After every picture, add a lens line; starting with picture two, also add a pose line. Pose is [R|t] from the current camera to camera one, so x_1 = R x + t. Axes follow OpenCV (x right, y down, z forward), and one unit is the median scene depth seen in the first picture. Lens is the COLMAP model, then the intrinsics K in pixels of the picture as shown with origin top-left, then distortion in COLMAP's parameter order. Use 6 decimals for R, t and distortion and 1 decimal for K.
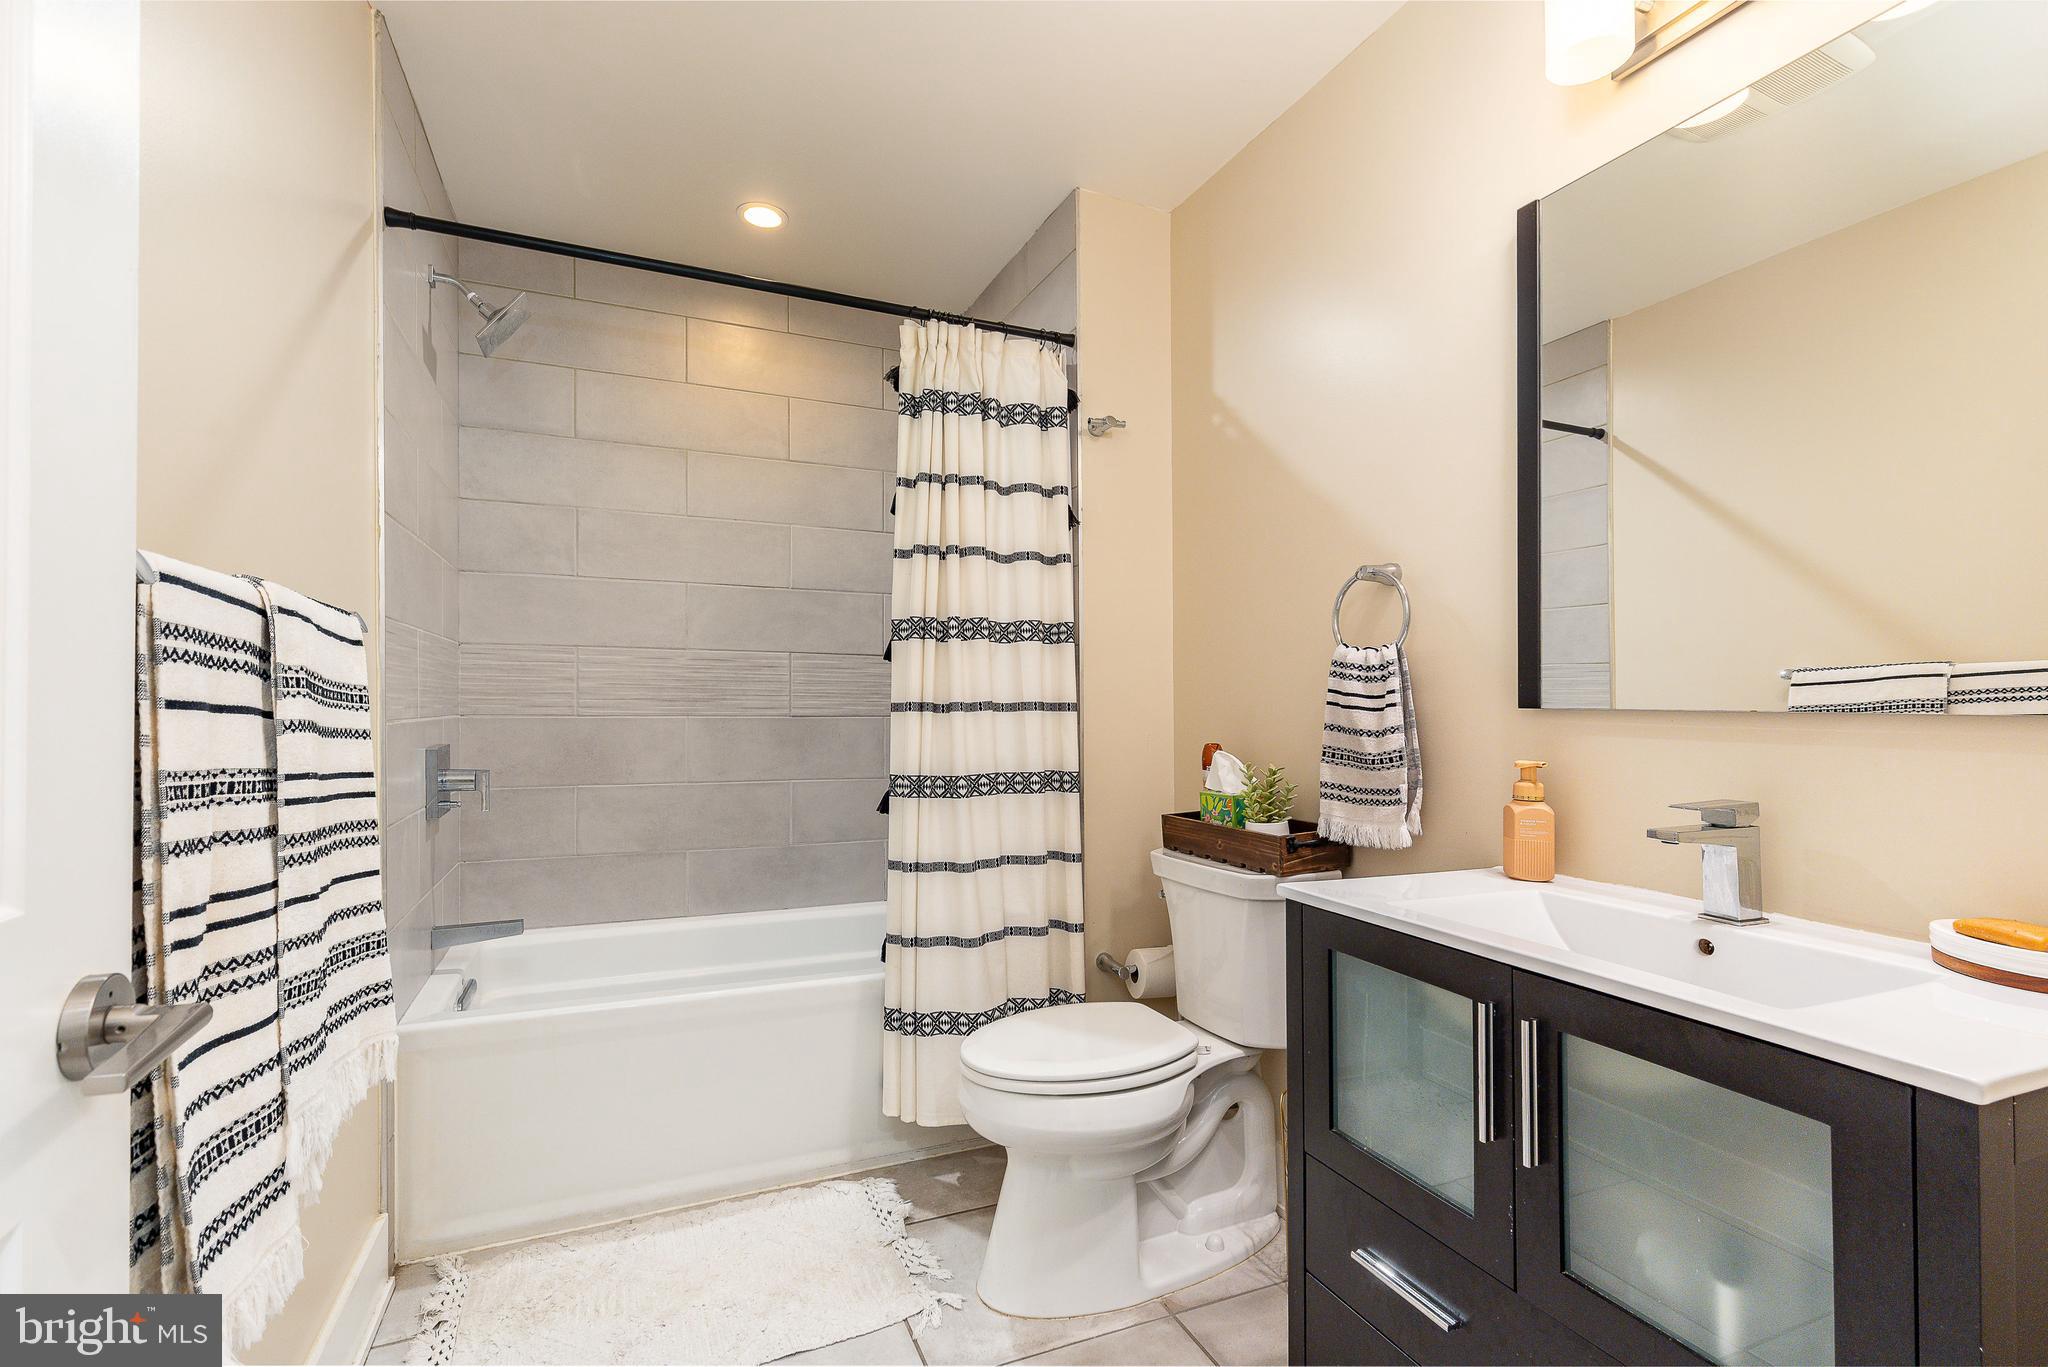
lens RADIAL K [[912.4, 0, 1025.8], [0, 912.4, 695.8], [0, 0, 1]] dist [0.008771, -0.001712]
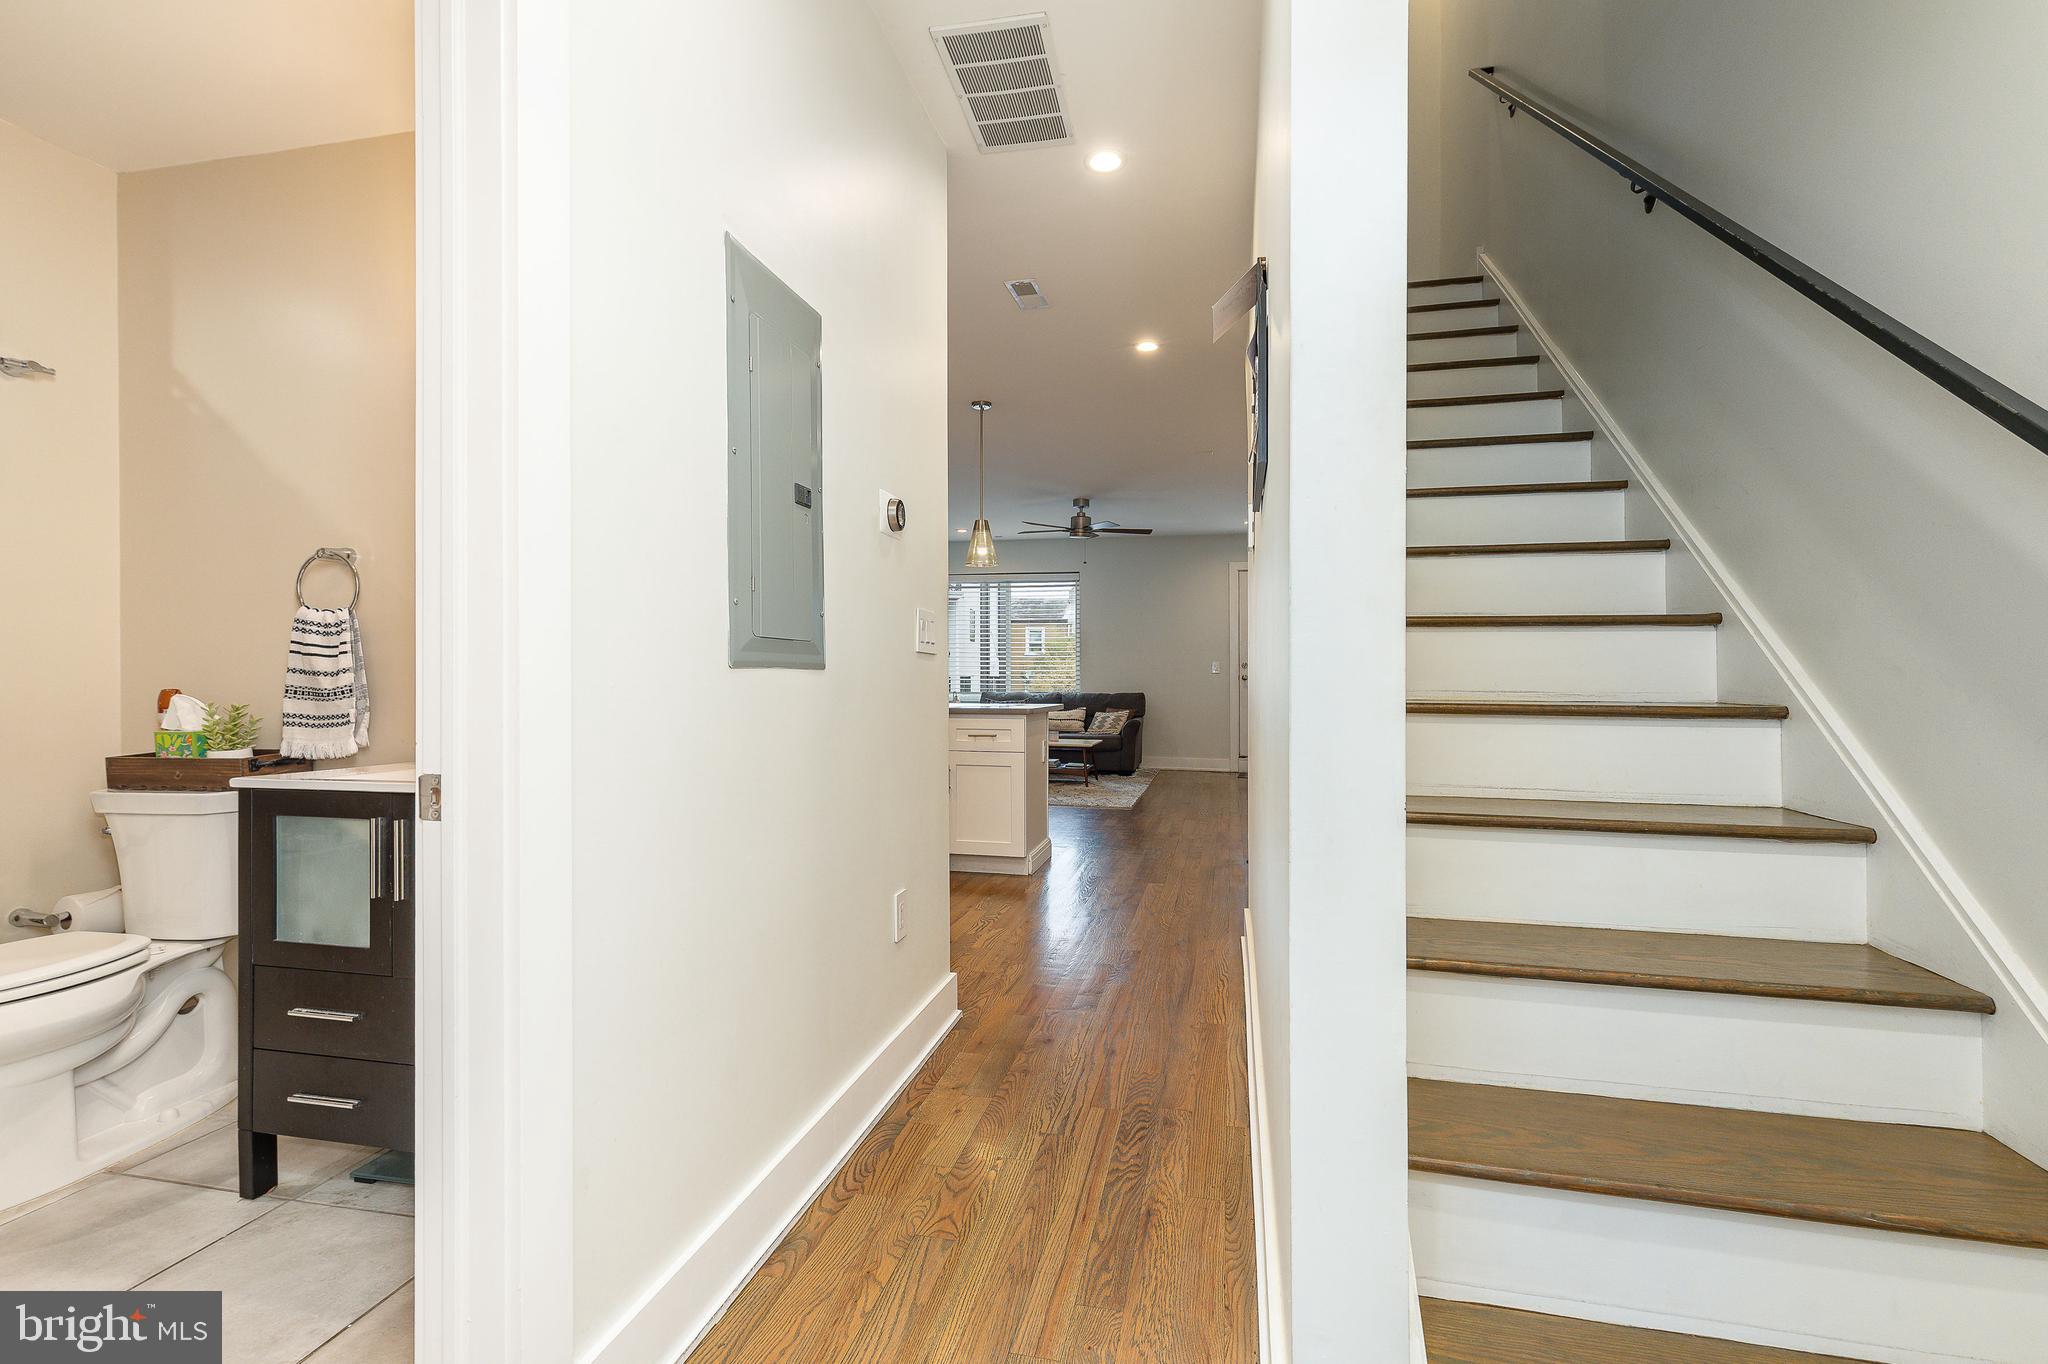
lens RADIAL K [[912.4, 0, 1018.0], [0, 912.4, 668.9], [0, 0, 1]] dist [0.008771, -0.001712]
pose [[0.592162, 0.000561, 0.805819, -0.100914], [-0.008727, 0.999946, 0.005717, 0.016350], [-0.805772, -0.010418, 0.592135, -0.585021]]
